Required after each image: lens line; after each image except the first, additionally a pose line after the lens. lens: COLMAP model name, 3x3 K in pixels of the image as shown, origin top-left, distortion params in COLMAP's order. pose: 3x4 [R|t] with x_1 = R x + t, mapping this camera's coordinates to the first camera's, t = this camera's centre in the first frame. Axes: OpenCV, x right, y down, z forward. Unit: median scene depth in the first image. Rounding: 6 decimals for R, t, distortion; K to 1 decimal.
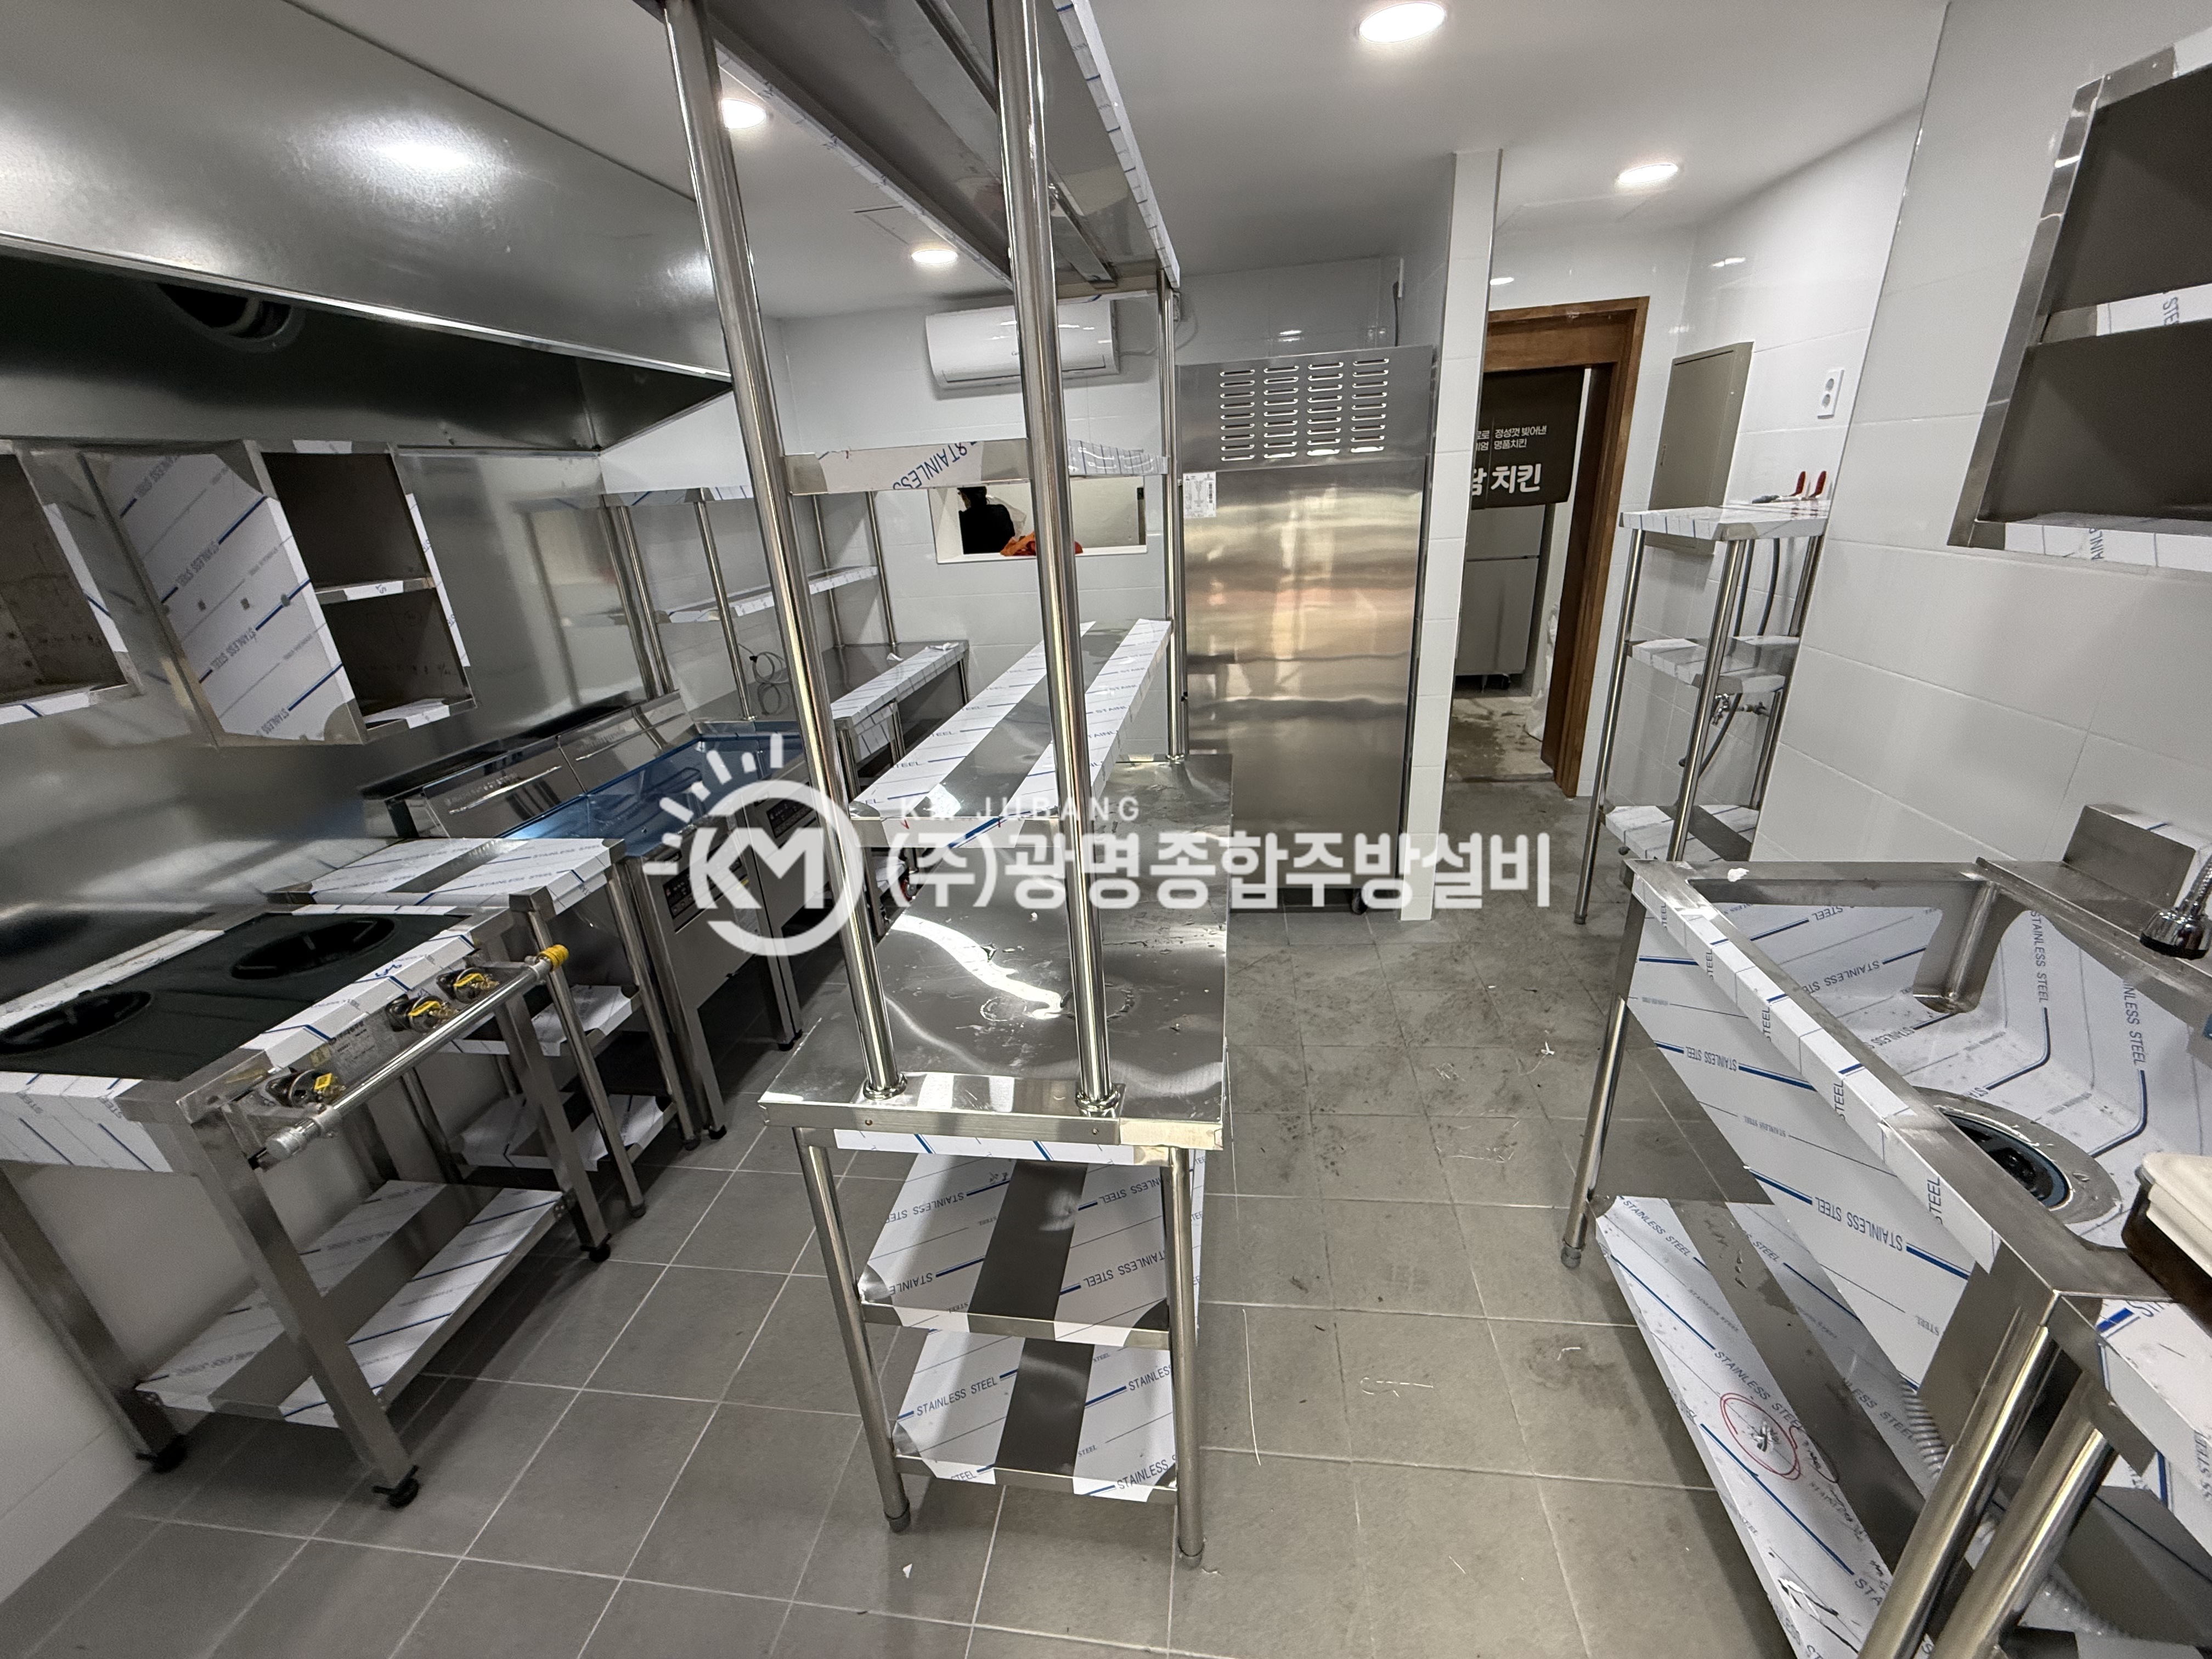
lens RADIAL K [[881.0, 0, 1109.4], [0, 881.0, 834.1], [0, 0, 1]] dist [-0.003787, -0.000822]
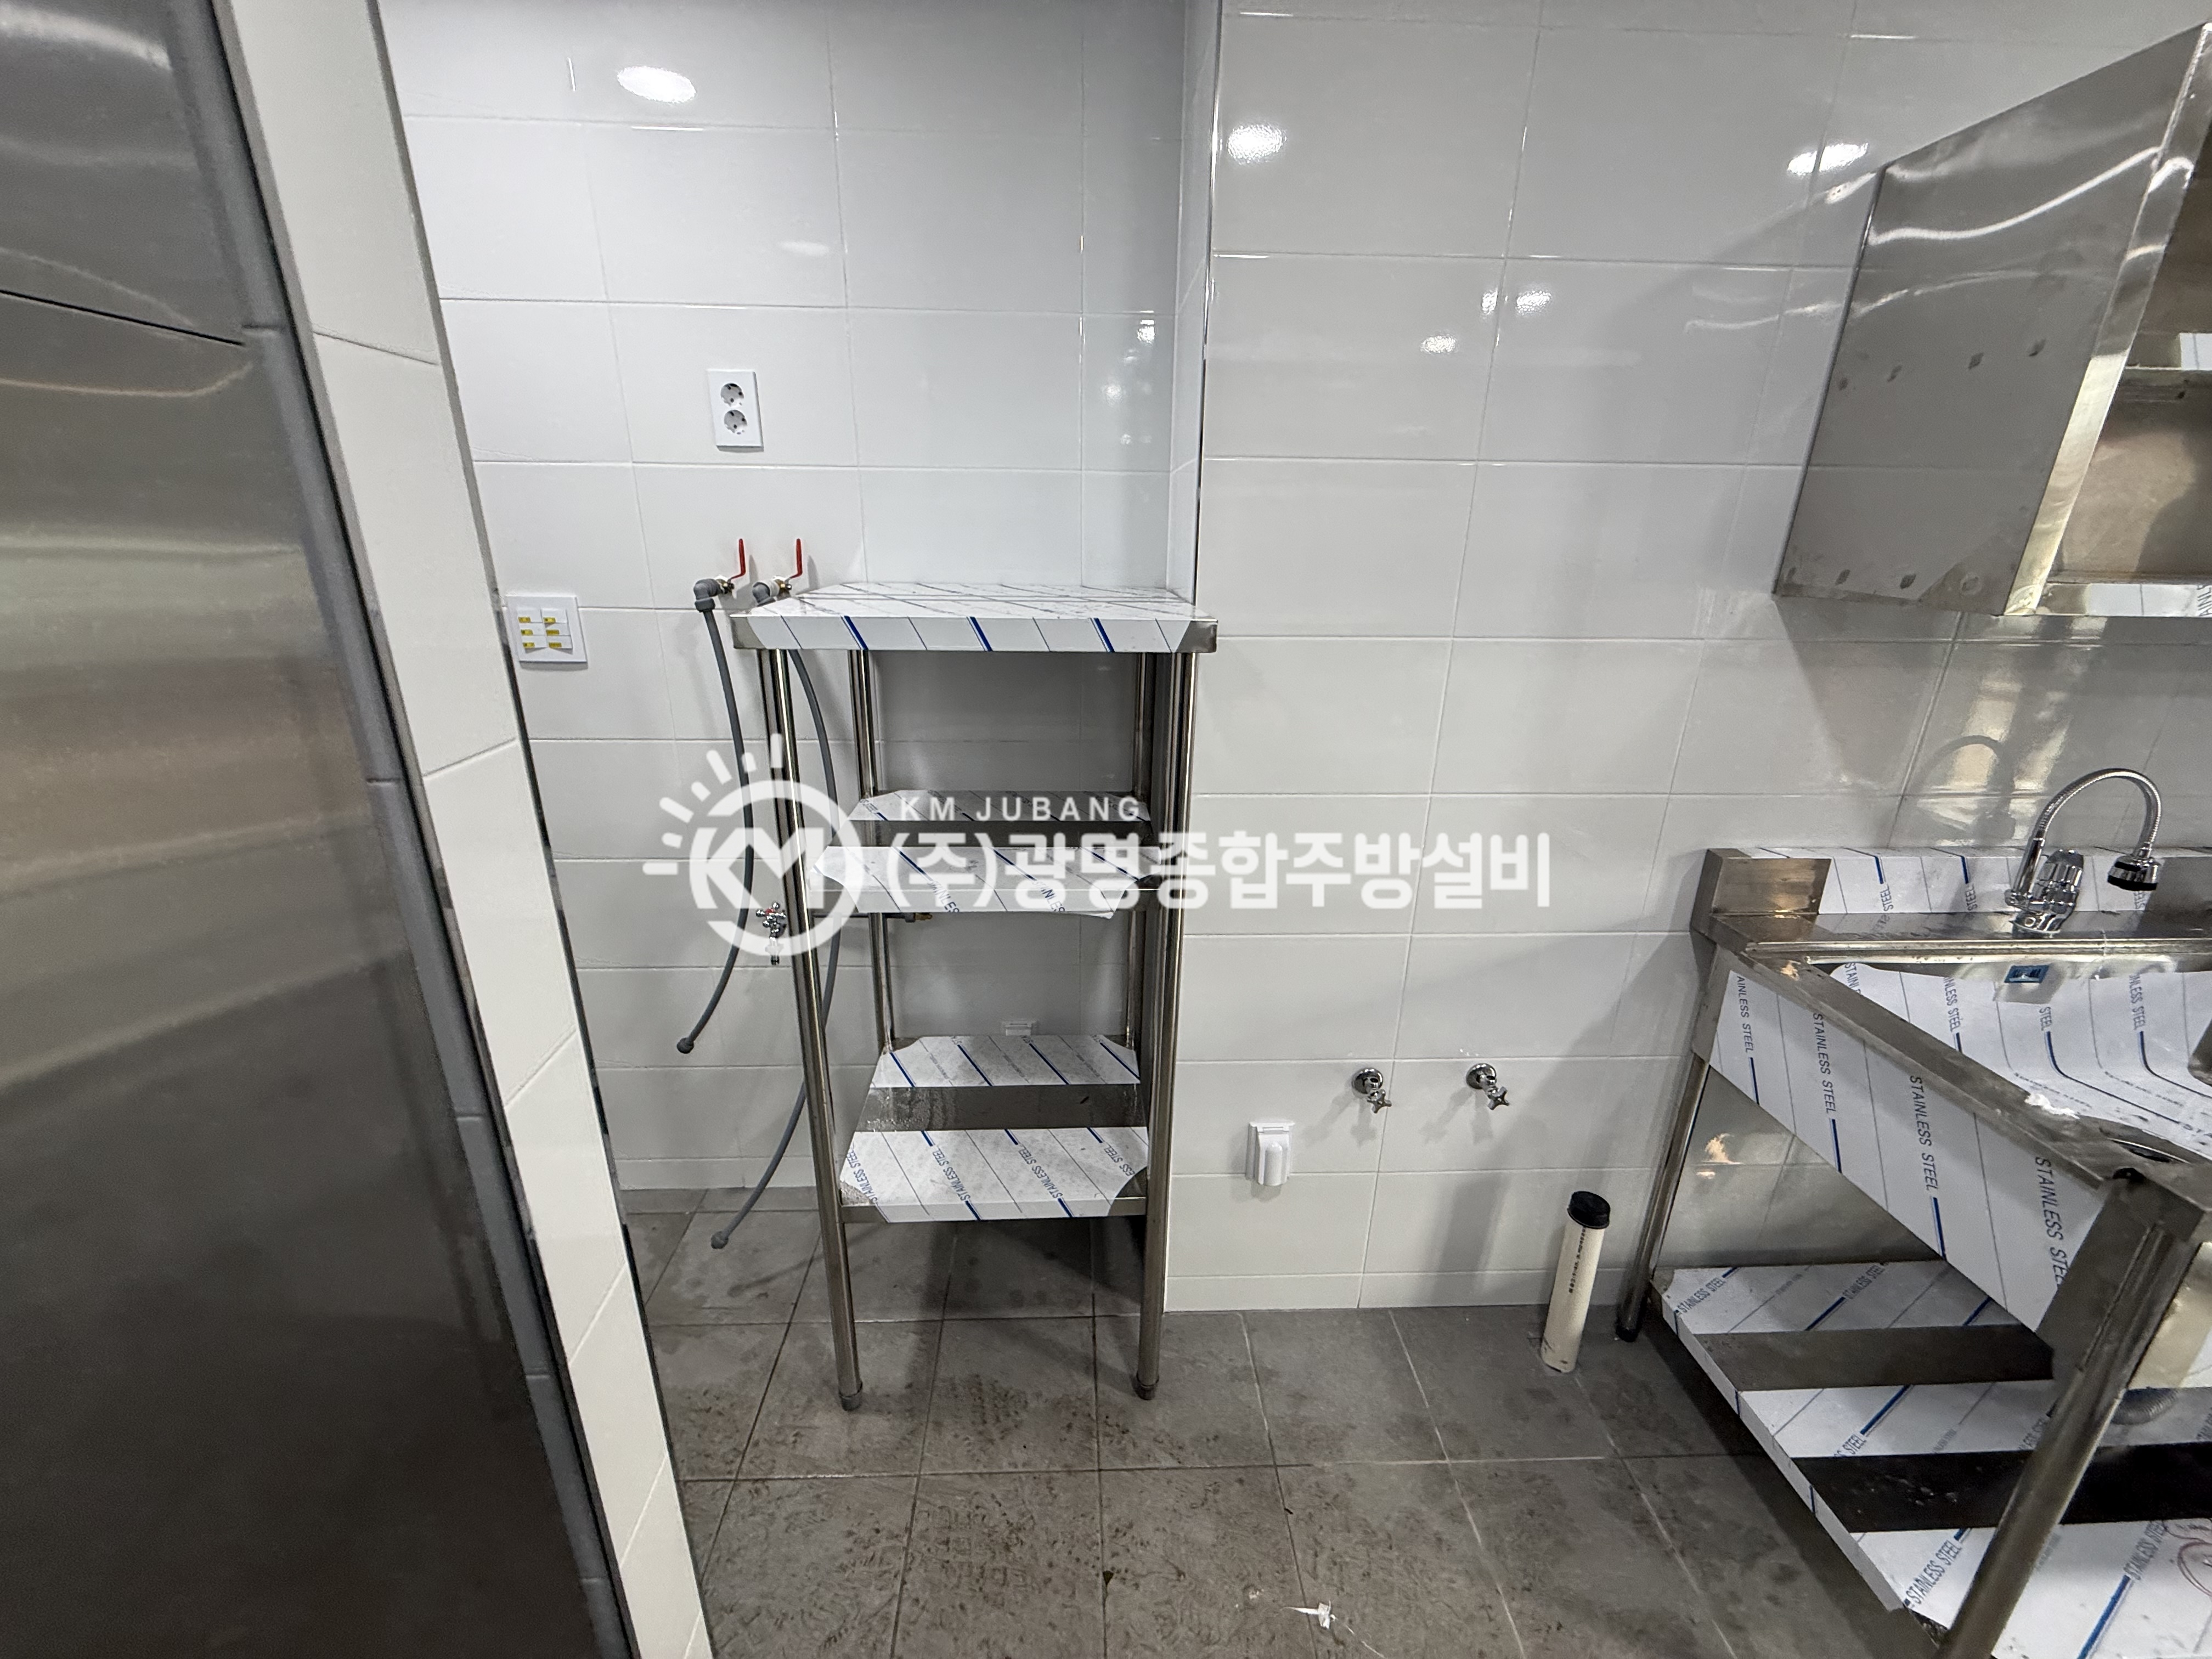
lens RADIAL K [[881.0, 0, 1099.5], [0, 881.0, 844.3], [0, 0, 1]] dist [-0.003787, -0.000822]
pose [[-0.167157, -0.275040, 0.946790, 0.261013], [0.369063, 0.873028, 0.318771, -0.608181], [-0.914249, 0.402710, -0.044426, 1.616588]]
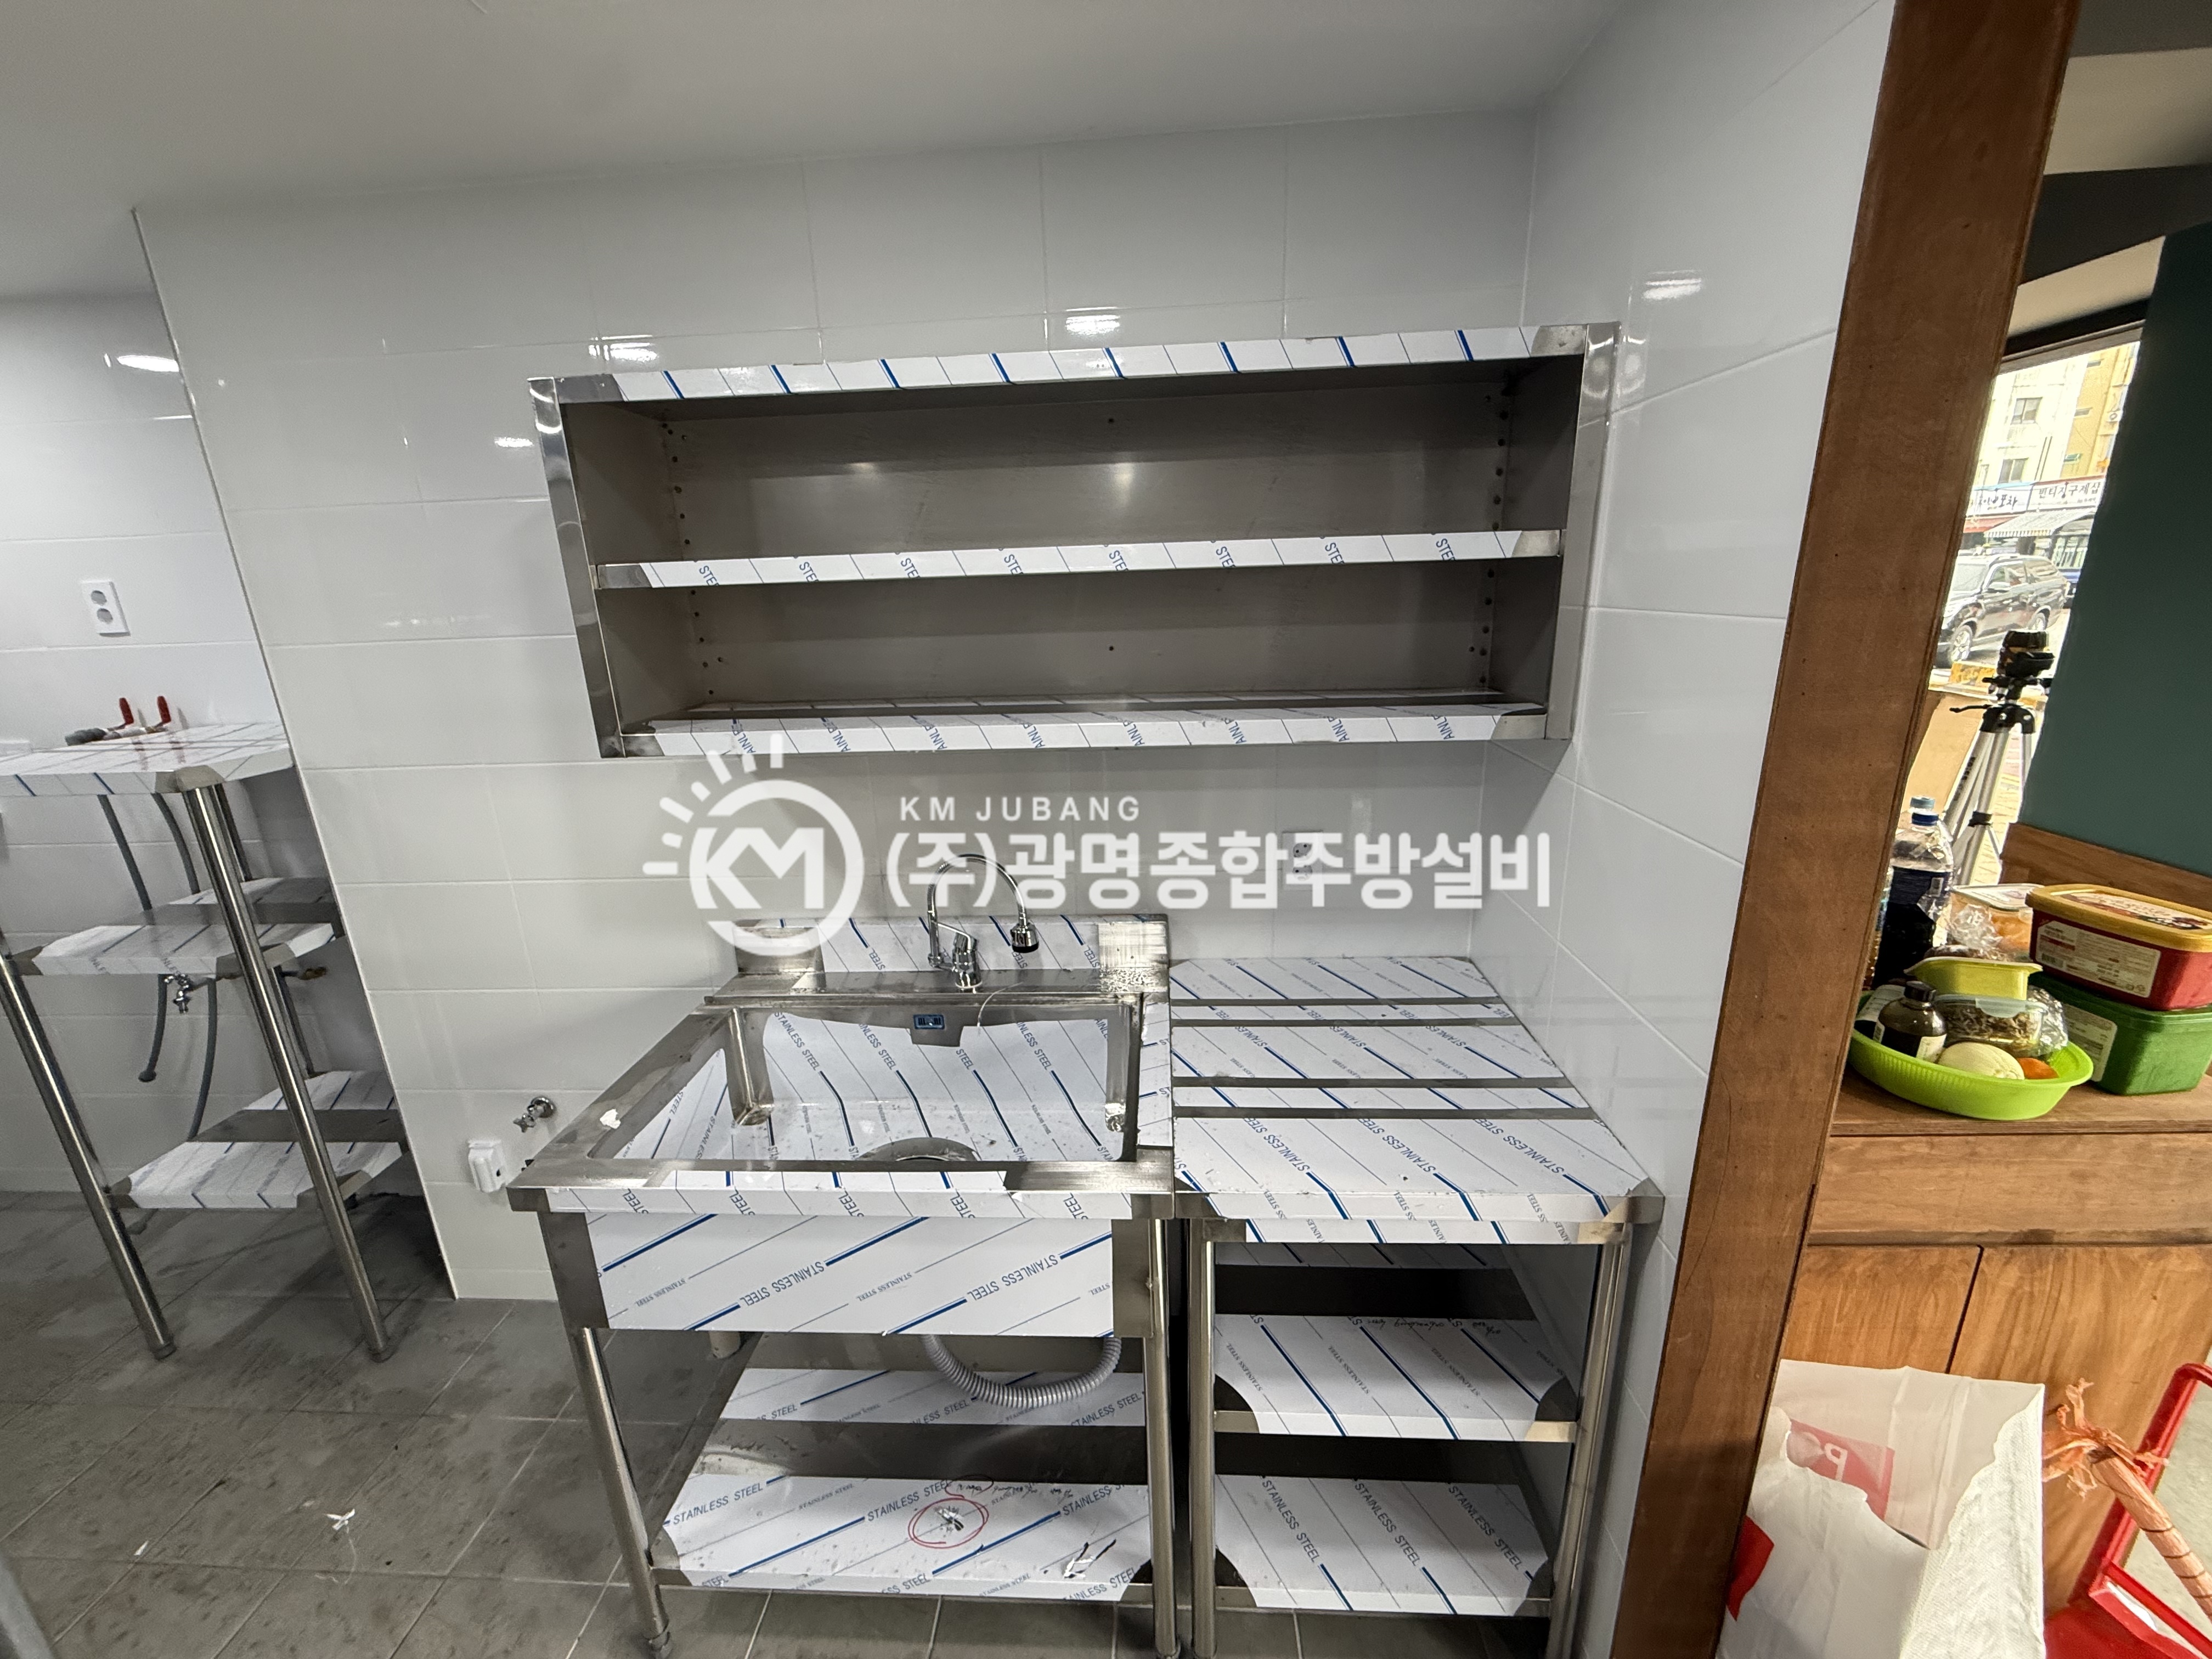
lens RADIAL K [[881.0, 0, 1110.4], [0, 881.0, 829.3], [0, 0, 1]] dist [-0.003787, -0.000822]
pose [[-0.069647, -0.212501, 0.974676, -0.131872], [0.413365, 0.883072, 0.222067, -0.205068], [-0.907898, 0.418363, 0.026337, 0.386868]]
